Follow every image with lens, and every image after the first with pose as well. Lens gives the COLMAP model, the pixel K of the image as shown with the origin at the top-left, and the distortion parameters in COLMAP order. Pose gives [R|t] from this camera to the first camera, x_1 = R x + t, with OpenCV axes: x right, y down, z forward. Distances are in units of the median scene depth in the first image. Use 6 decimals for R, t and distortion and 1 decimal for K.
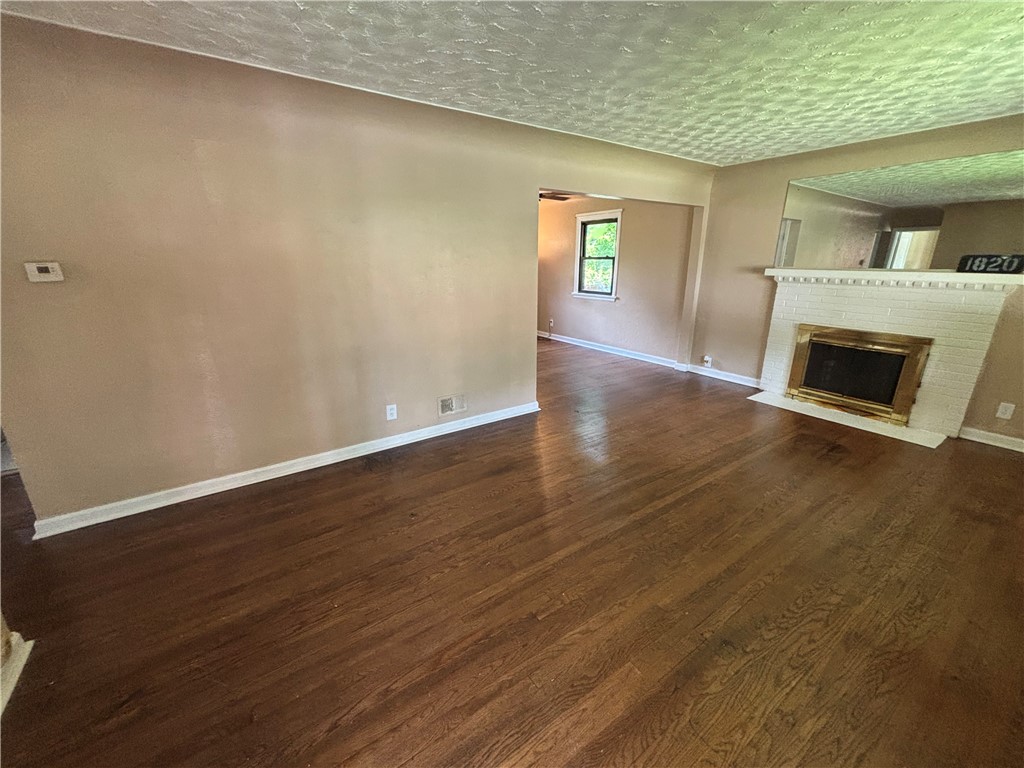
lens RADIAL K [[411.2, 0, 512.0], [0, 411.2, 384.0], [0, 0, 1]] dist [0.001130, 0.000150]
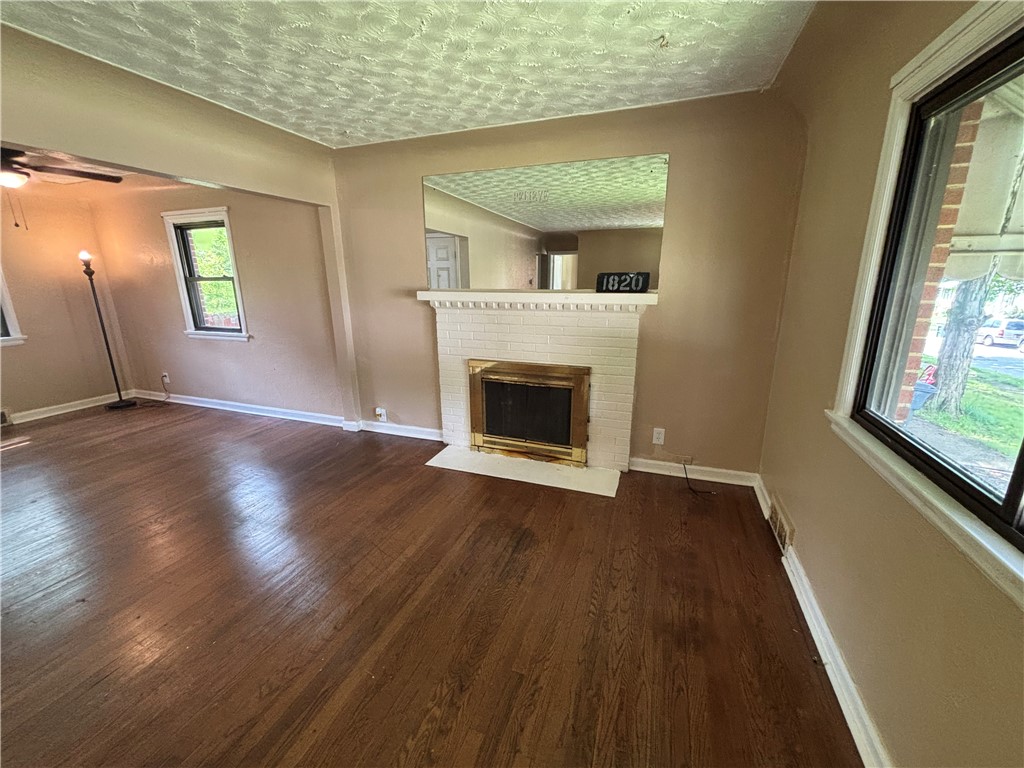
lens RADIAL K [[407.8, 0, 515.4], [0, 407.8, 379.2], [0, 0, 1]] dist [0.000791, 0.000024]
pose [[0.812737, -0.144612, 0.564399, 0.320063], [0.176045, 0.984381, -0.001284, -0.089547], [-0.555398, 0.100403, 0.825501, 0.301016]]
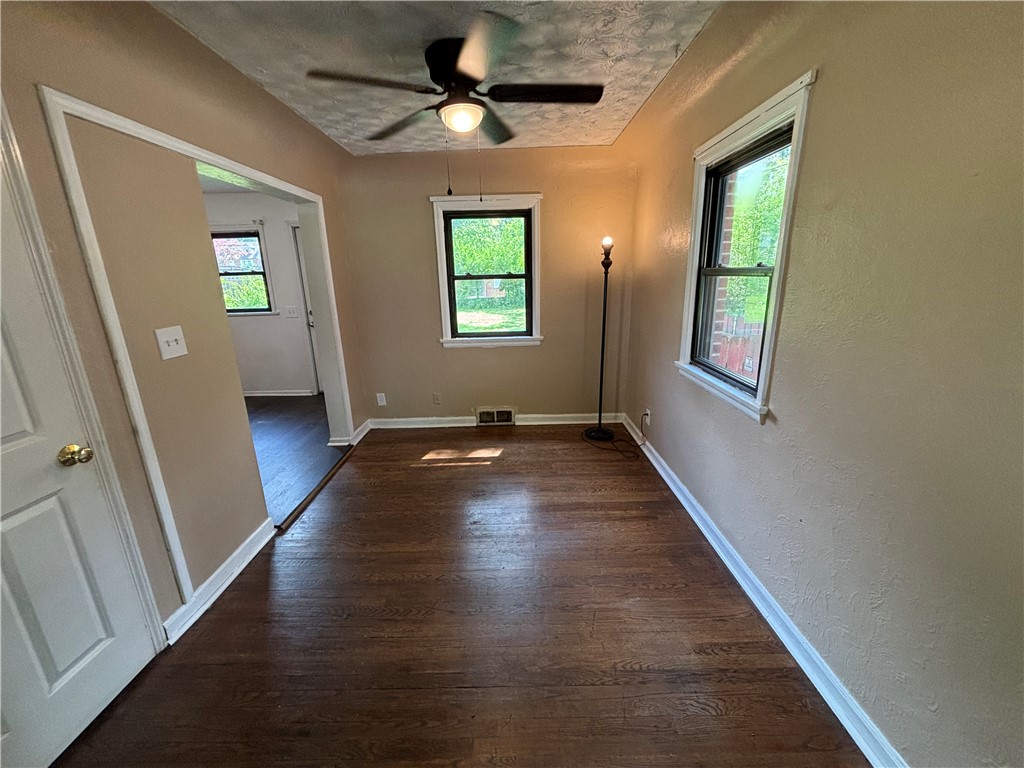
lens RADIAL K [[407.8, 0, 515.4], [0, 407.8, 379.2], [0, 0, 1]] dist [0.000791, 0.000024]
pose [[0.825900, 0.126636, -0.549411, 0.380091], [-0.147034, 0.989107, 0.006954, -0.303340], [0.544307, 0.075039, 0.835523, 0.981337]]
